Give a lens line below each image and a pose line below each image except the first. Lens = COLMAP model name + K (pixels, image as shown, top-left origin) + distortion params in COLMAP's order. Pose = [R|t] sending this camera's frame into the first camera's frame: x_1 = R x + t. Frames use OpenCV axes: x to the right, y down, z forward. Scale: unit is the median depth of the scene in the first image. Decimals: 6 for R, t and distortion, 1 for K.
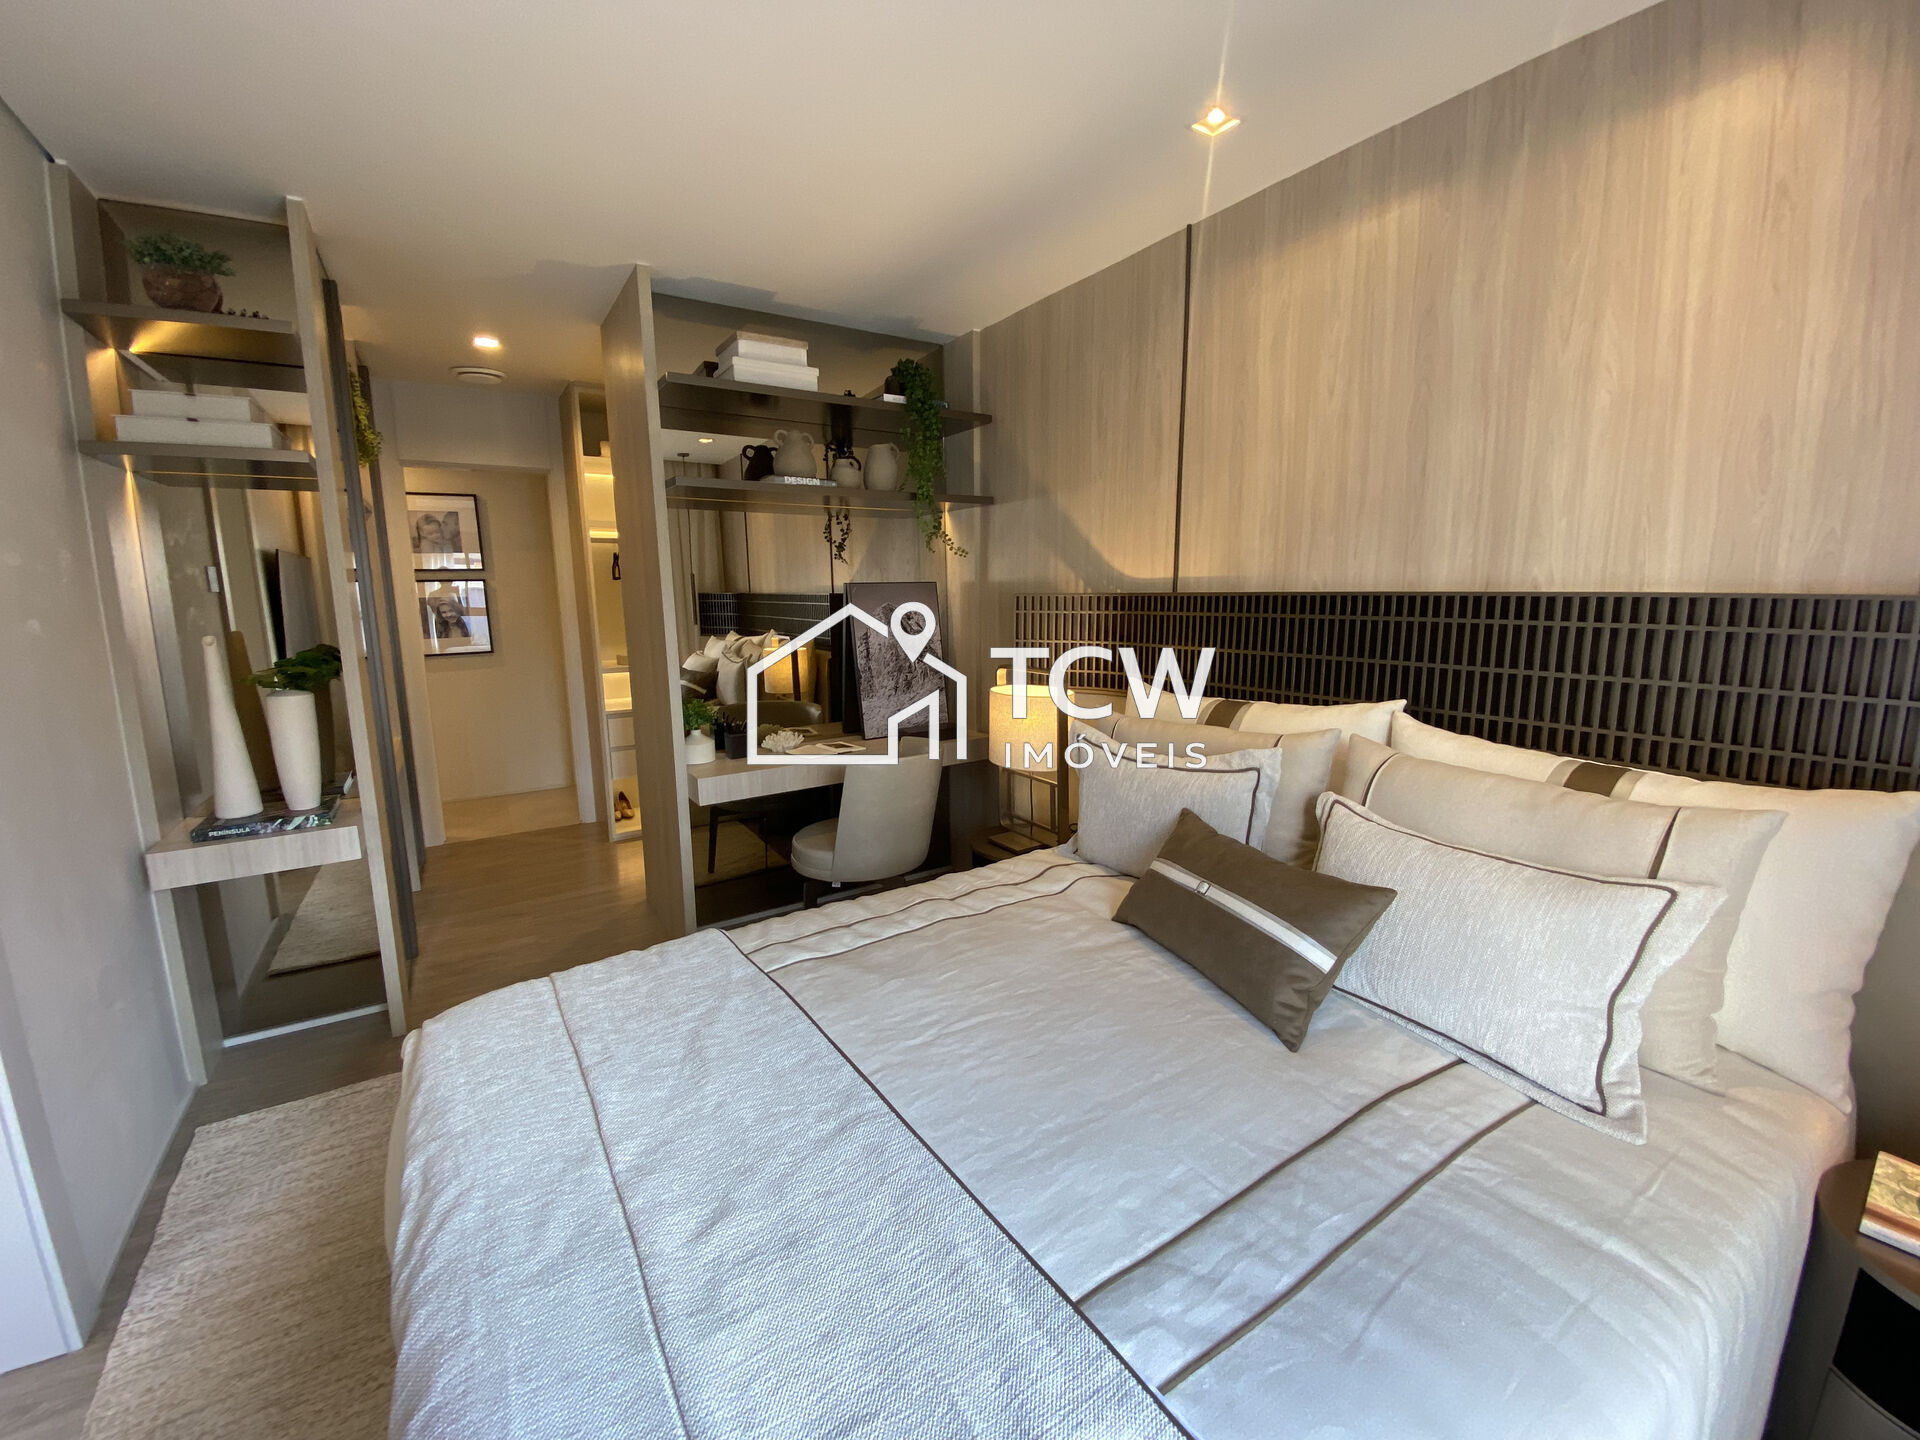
lens RADIAL K [[777.9, 0, 968.1], [0, 777.9, 716.1], [0, 0, 1]] dist [0.017699, -0.020013]
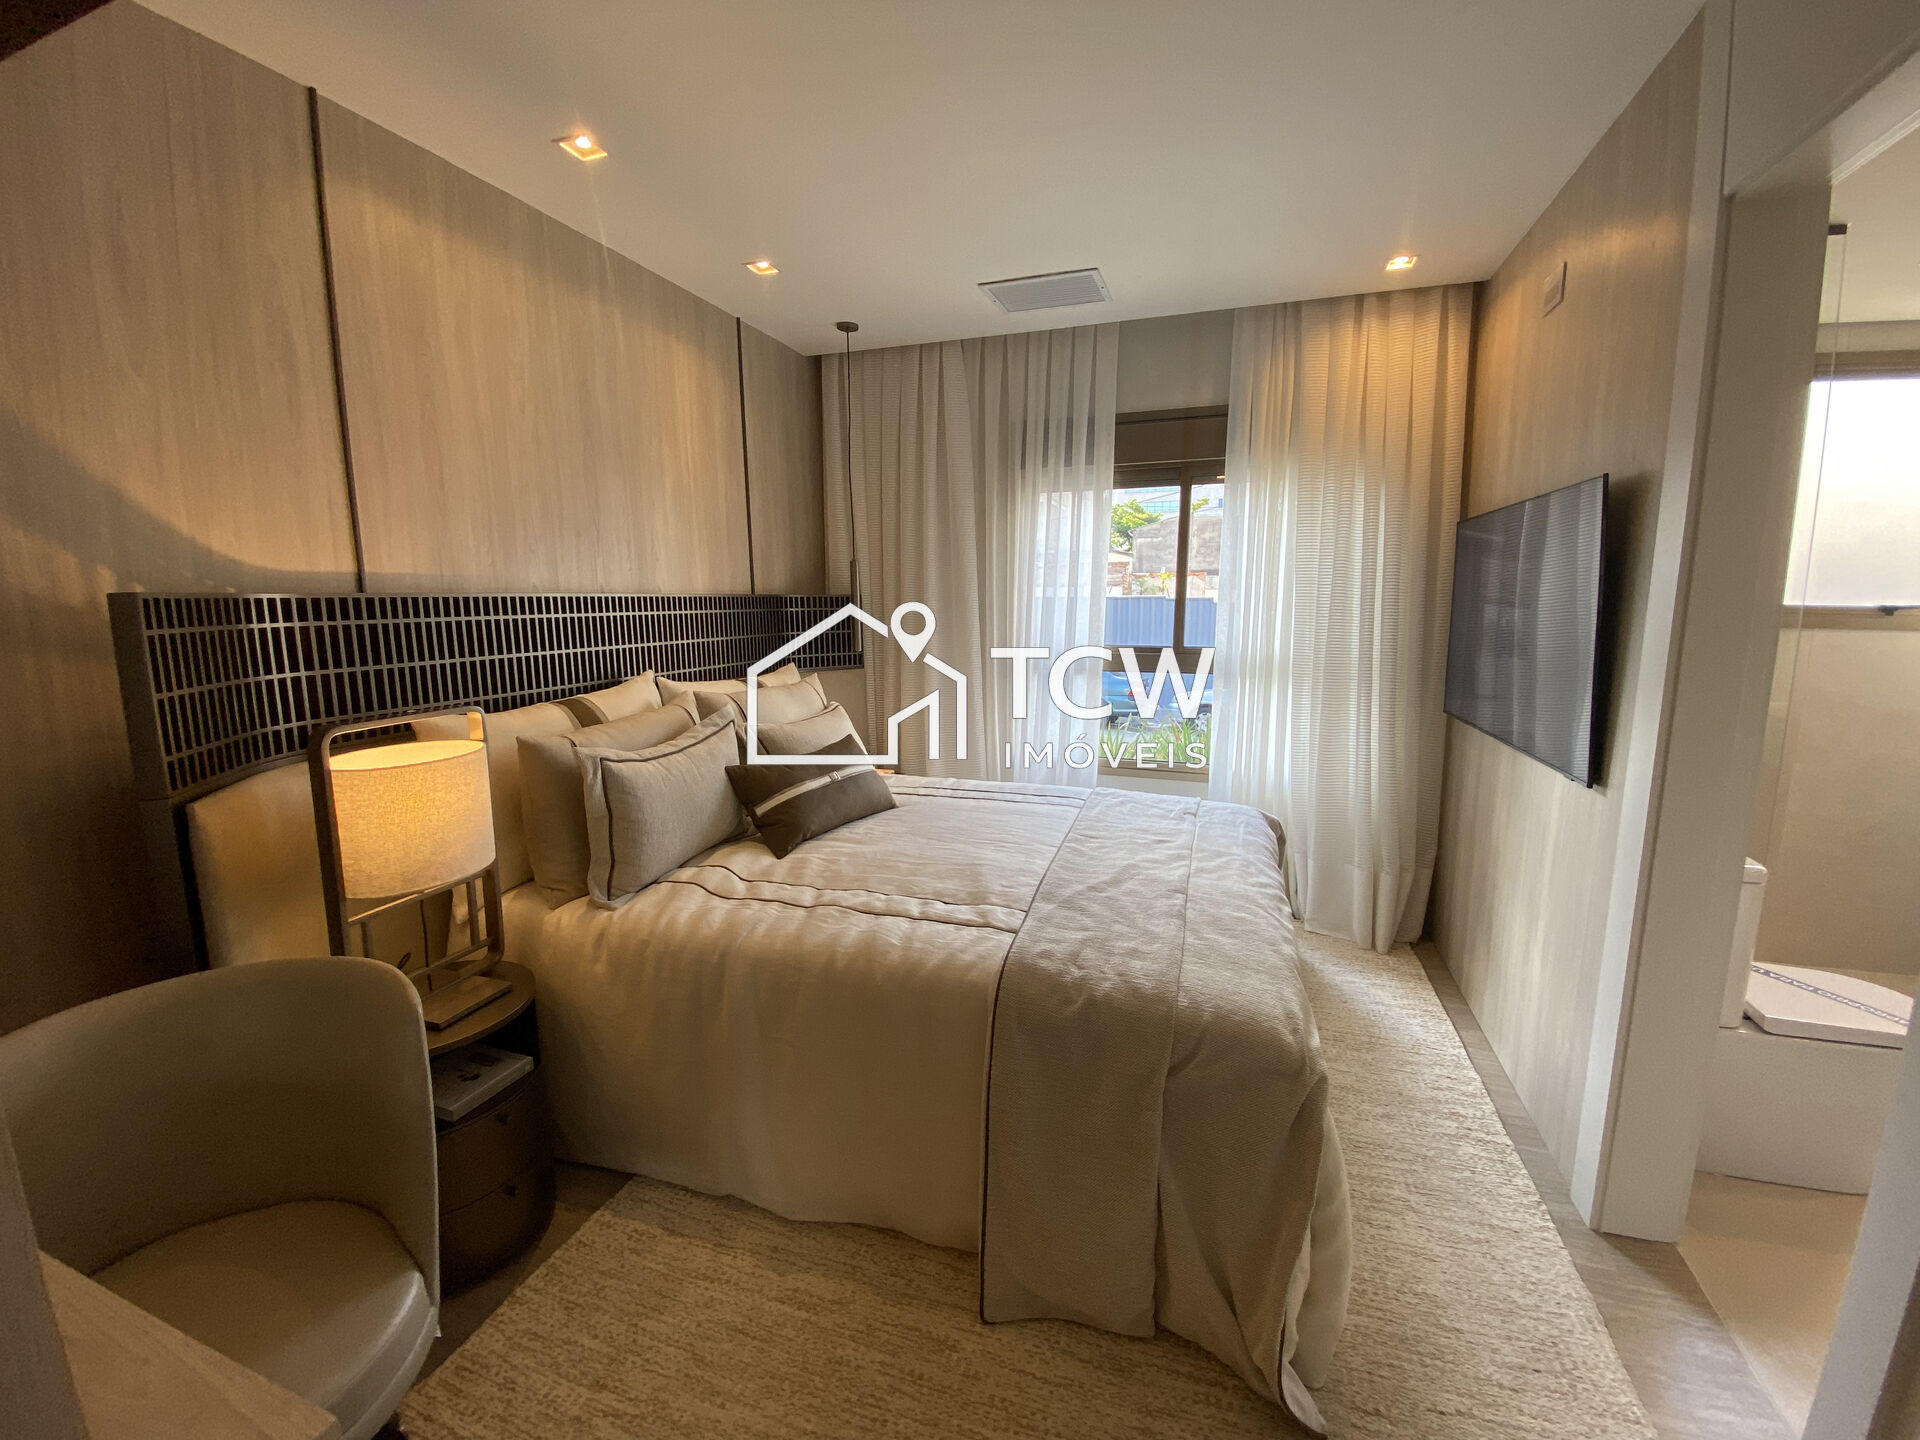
lens RADIAL K [[784.2, 0, 967.4], [0, 784.2, 709.5], [0, 0, 1]] dist [0.015660, -0.018061]
pose [[-0.611427, -0.111590, 0.783393, -0.752181], [0.124969, 0.963965, 0.234848, -0.175226], [-0.781371, 0.241492, -0.575449, 1.134526]]
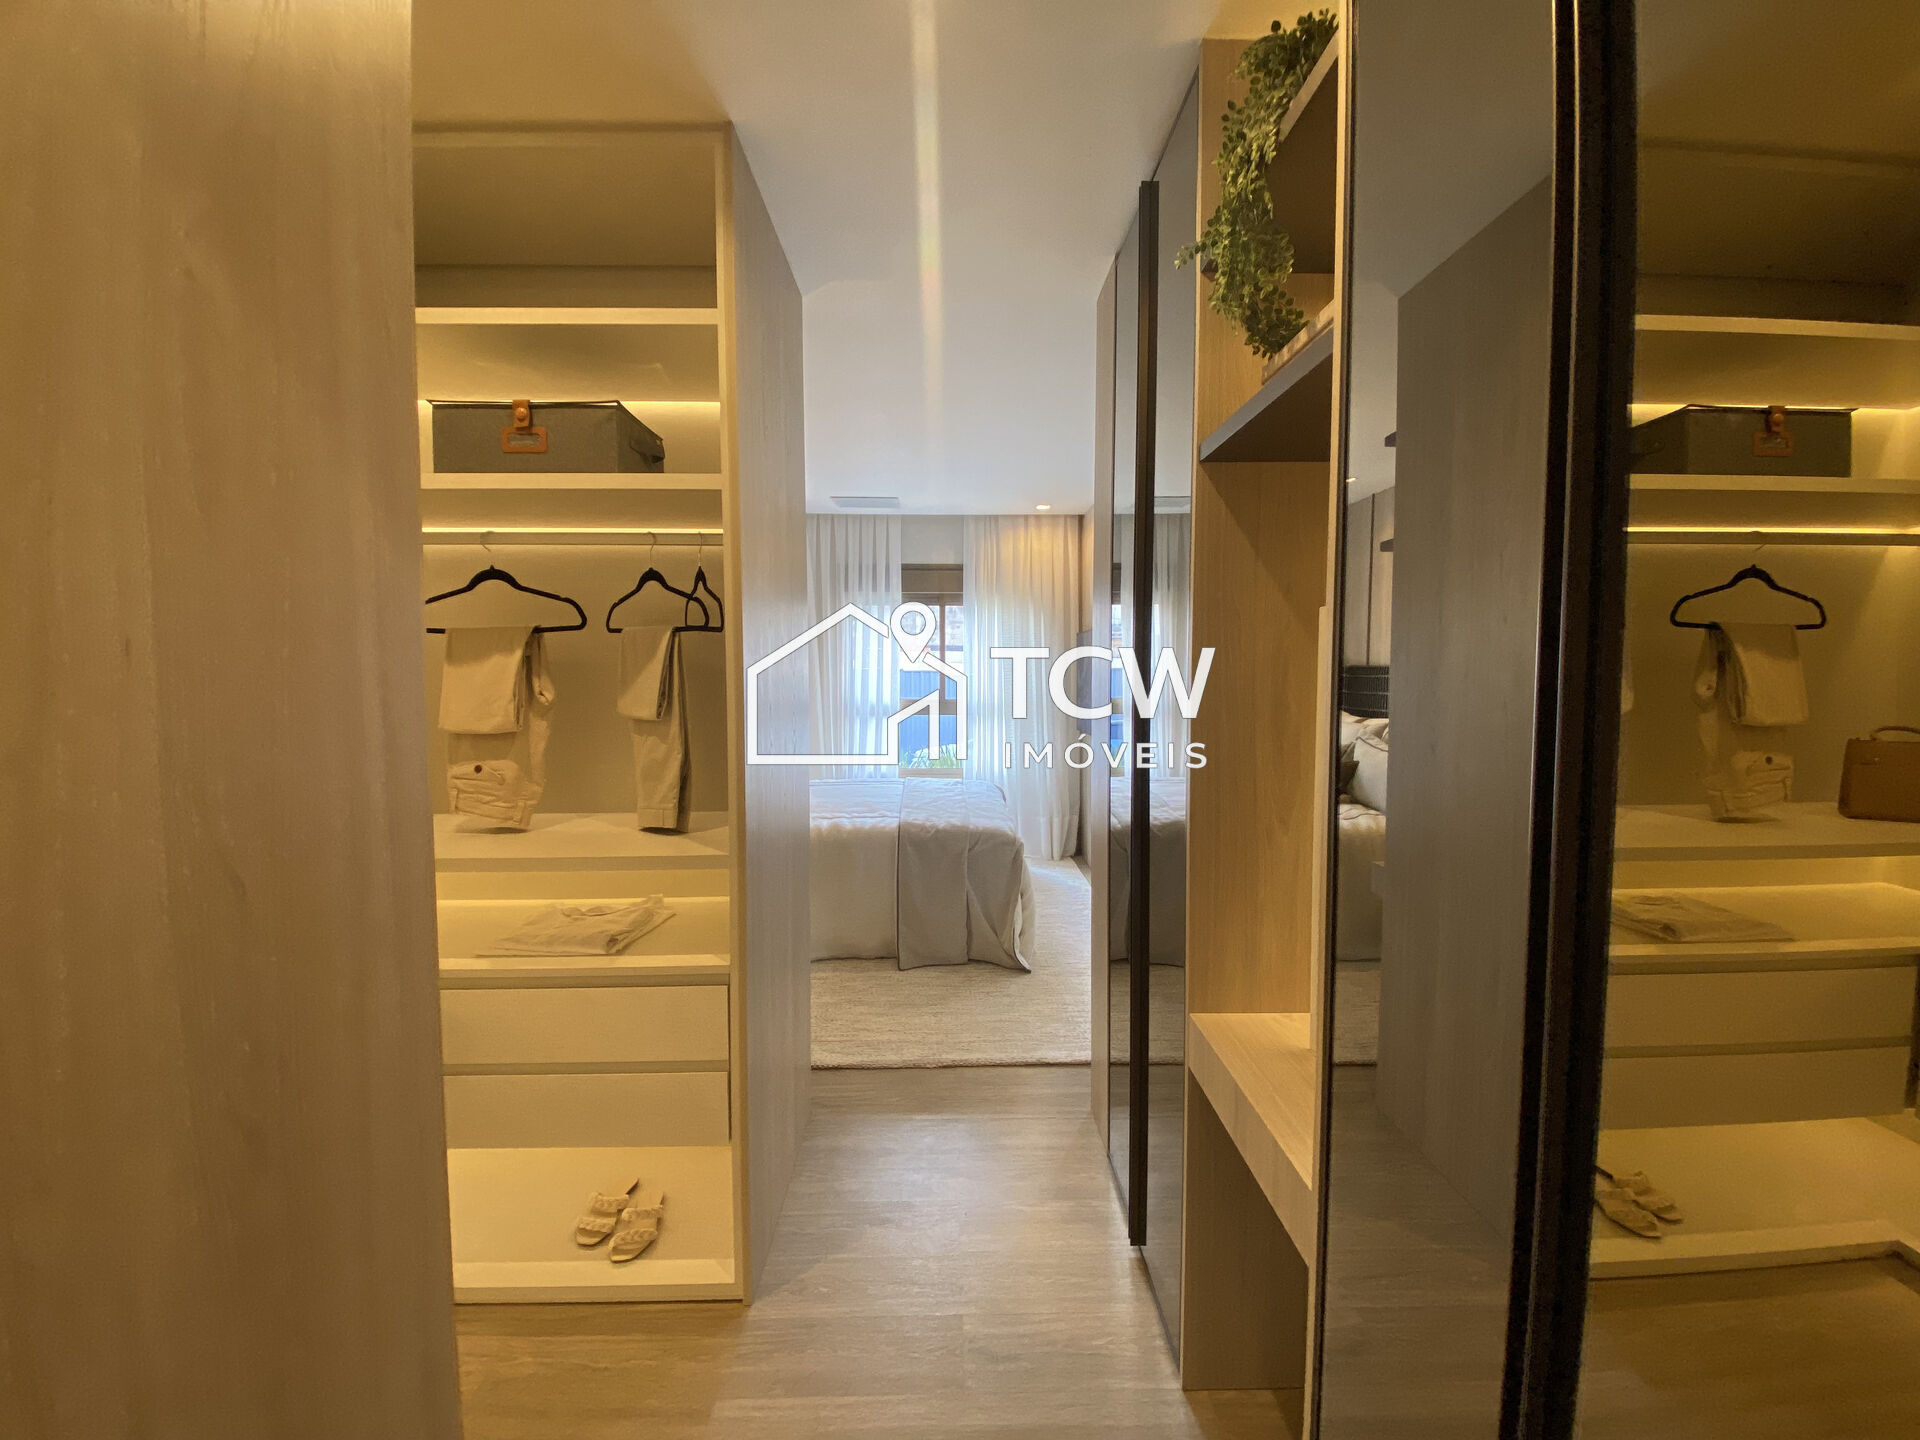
lens RADIAL K [[784.2, 0, 967.4], [0, 784.2, 709.5], [0, 0, 1]] dist [0.015660, -0.018061]
pose [[-0.845274, -0.028989, 0.533547, -1.252984], [0.084202, 0.978825, 0.186580, -0.327012], [-0.527658, 0.202637, -0.824934, 2.011190]]
